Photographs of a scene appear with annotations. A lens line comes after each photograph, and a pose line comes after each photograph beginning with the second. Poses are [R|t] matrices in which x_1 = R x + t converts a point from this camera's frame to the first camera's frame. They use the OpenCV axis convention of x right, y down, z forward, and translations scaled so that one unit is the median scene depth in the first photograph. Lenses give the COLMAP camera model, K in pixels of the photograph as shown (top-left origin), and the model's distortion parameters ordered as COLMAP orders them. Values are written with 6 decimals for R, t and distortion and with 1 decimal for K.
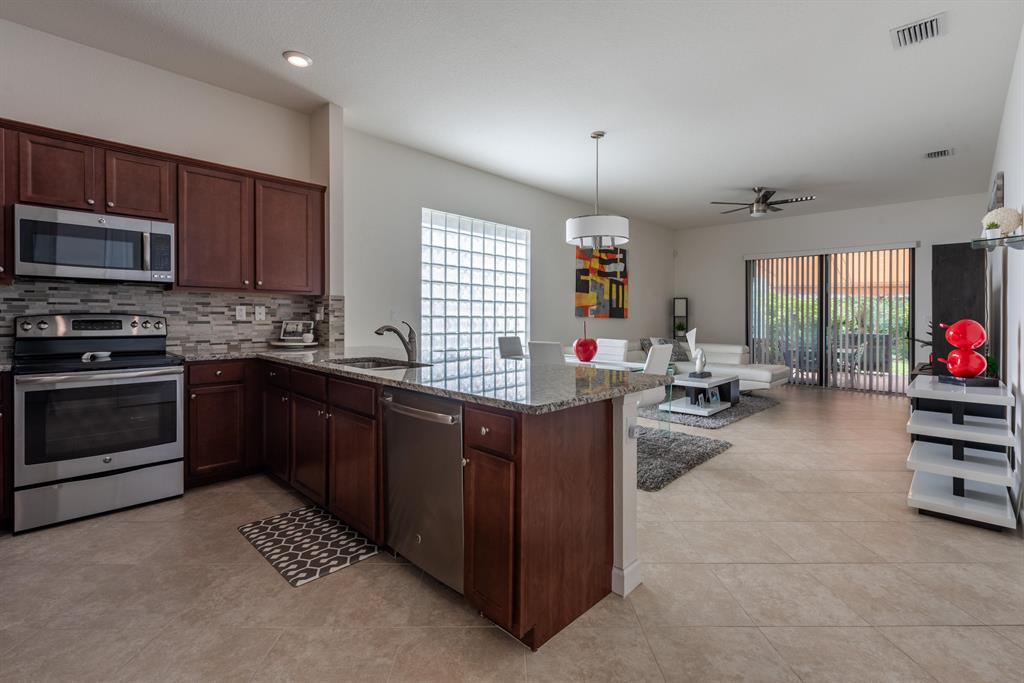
lens RADIAL K [[457.8, 0, 516.6], [0, 457.8, 321.6], [0, 0, 1]] dist [0.009287, -0.005138]
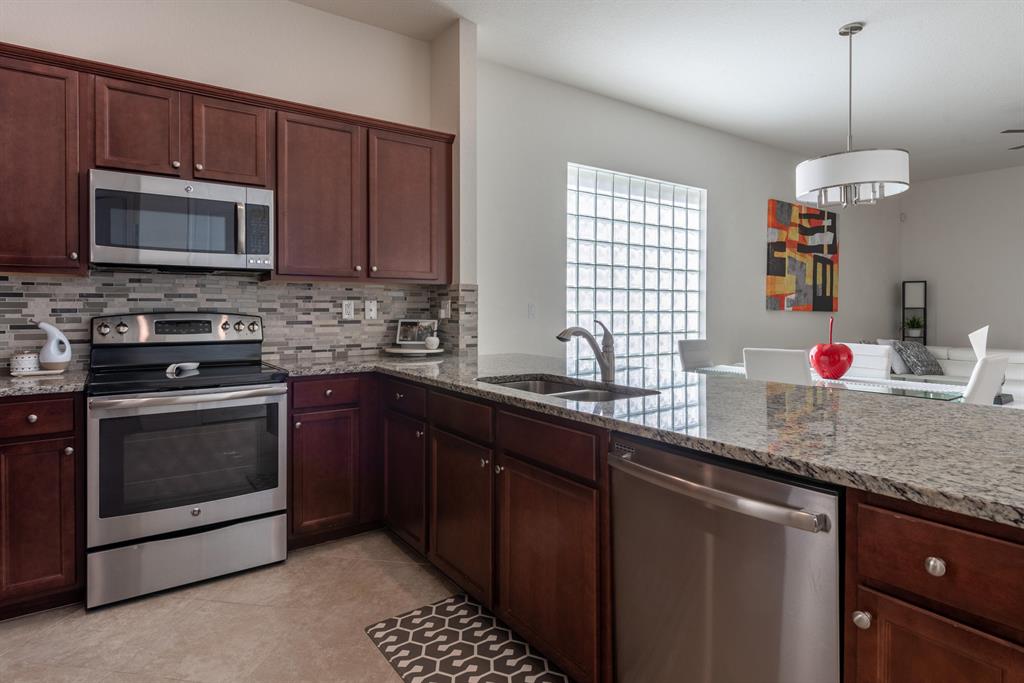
lens RADIAL K [[559.1, 0, 520.9], [0, 559.1, 310.4], [0, 0, 1]] dist [0.014351, -0.009054]
pose [[0.981795, -0.009967, -0.189683, -0.145133], [0.007645, 0.999887, -0.012966, -0.003466], [0.189791, 0.011279, 0.981760, 0.149860]]
